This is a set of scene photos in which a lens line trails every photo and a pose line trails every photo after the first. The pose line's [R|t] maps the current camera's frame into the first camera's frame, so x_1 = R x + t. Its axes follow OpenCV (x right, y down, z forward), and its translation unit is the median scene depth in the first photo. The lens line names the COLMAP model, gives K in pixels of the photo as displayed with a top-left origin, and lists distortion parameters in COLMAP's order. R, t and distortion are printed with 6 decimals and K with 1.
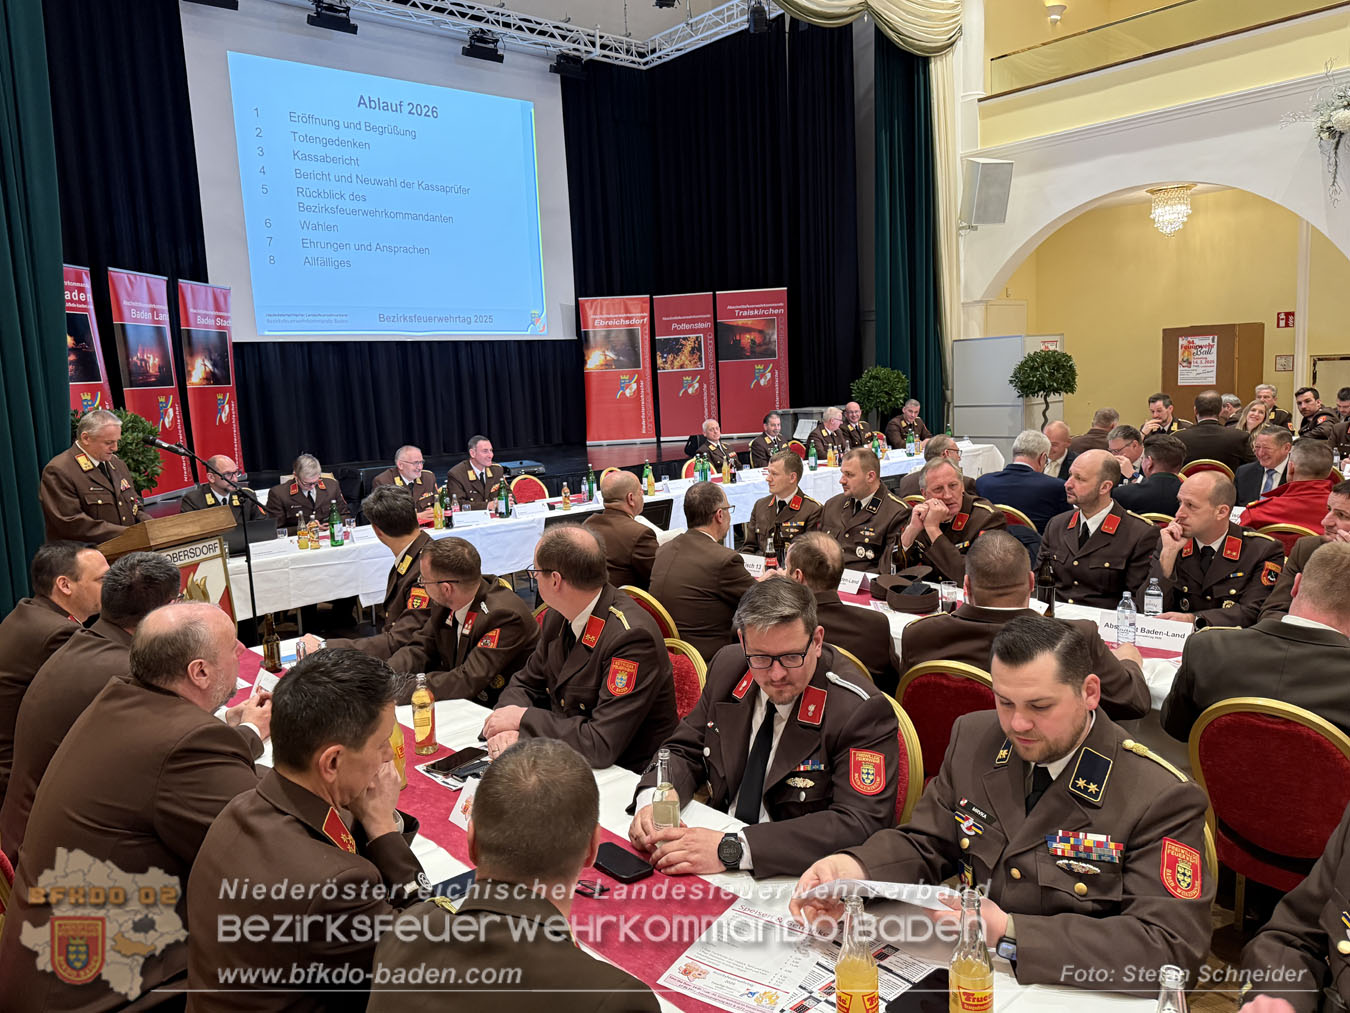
lens RADIAL K [[979.2, 0, 665.7], [0, 979.2, 510.4], [0, 0, 1]] dist [0.151713, -0.335683]
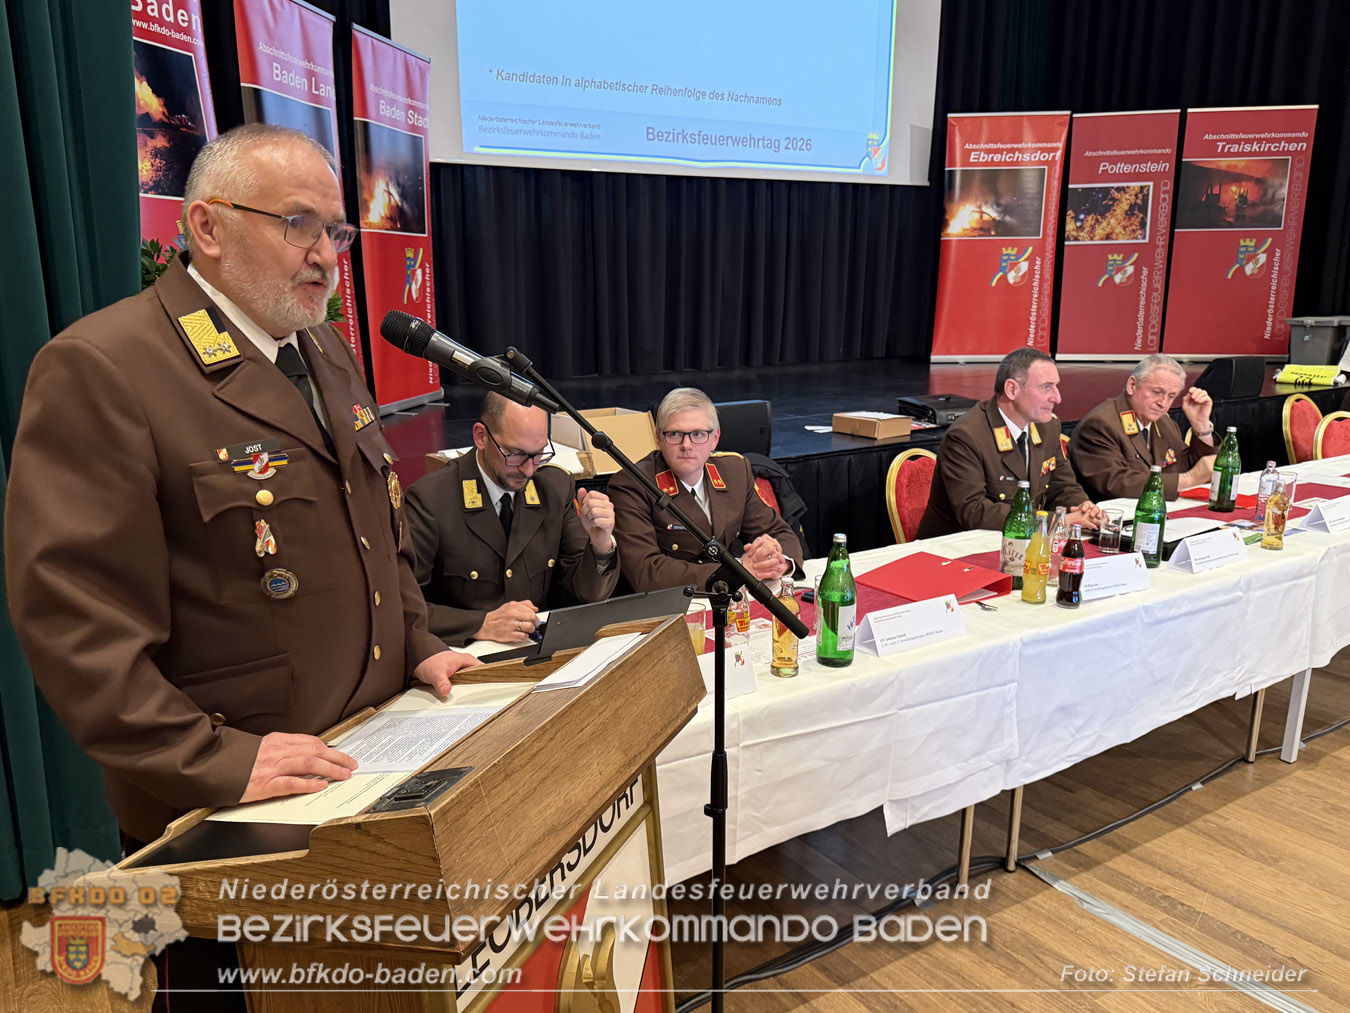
lens RADIAL K [[1077.8, 0, 611.4], [0, 1077.8, 543.3], [0, 0, 1]] dist [-0.001748, -0.016145]
pose [[0.984049, 0.079194, -0.159298, -0.164593], [-0.060572, 0.991100, 0.118541, -0.021065], [0.167268, -0.107001, 0.980088, 0.292045]]
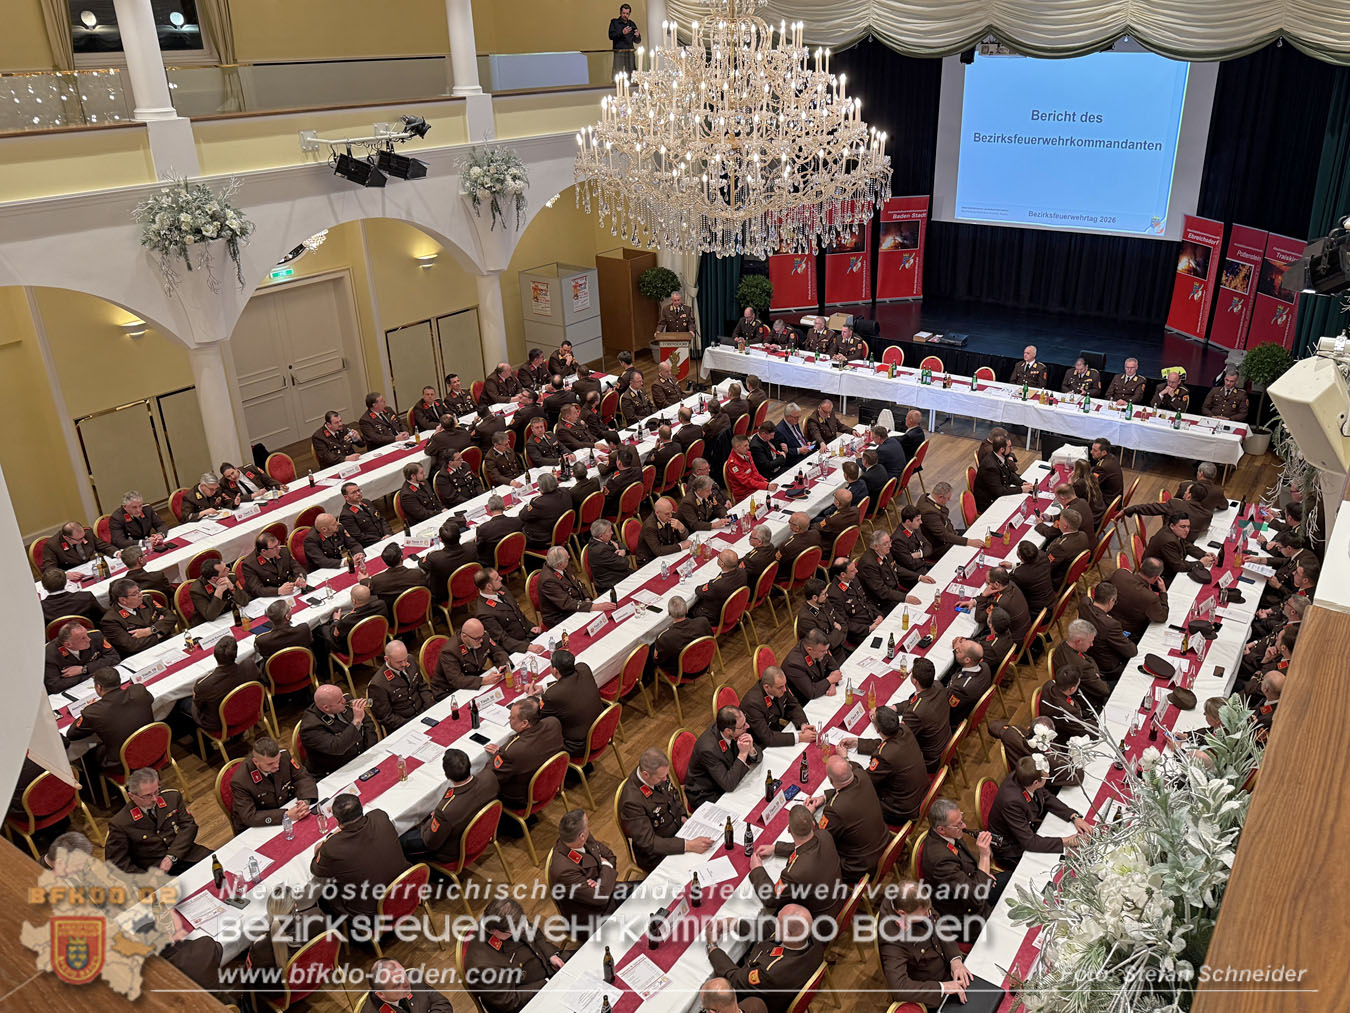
lens RADIAL K [[1068.1, 0, 718.9], [0, 1068.1, 471.1], [0, 0, 1]] dist [-0.000996, -0.002889]
pose [[0.258672, 0.419684, -0.870031, 1.066951], [-0.120374, 0.907670, 0.402051, -0.390207], [0.958436, 0.000730, 0.285308, 0.052519]]
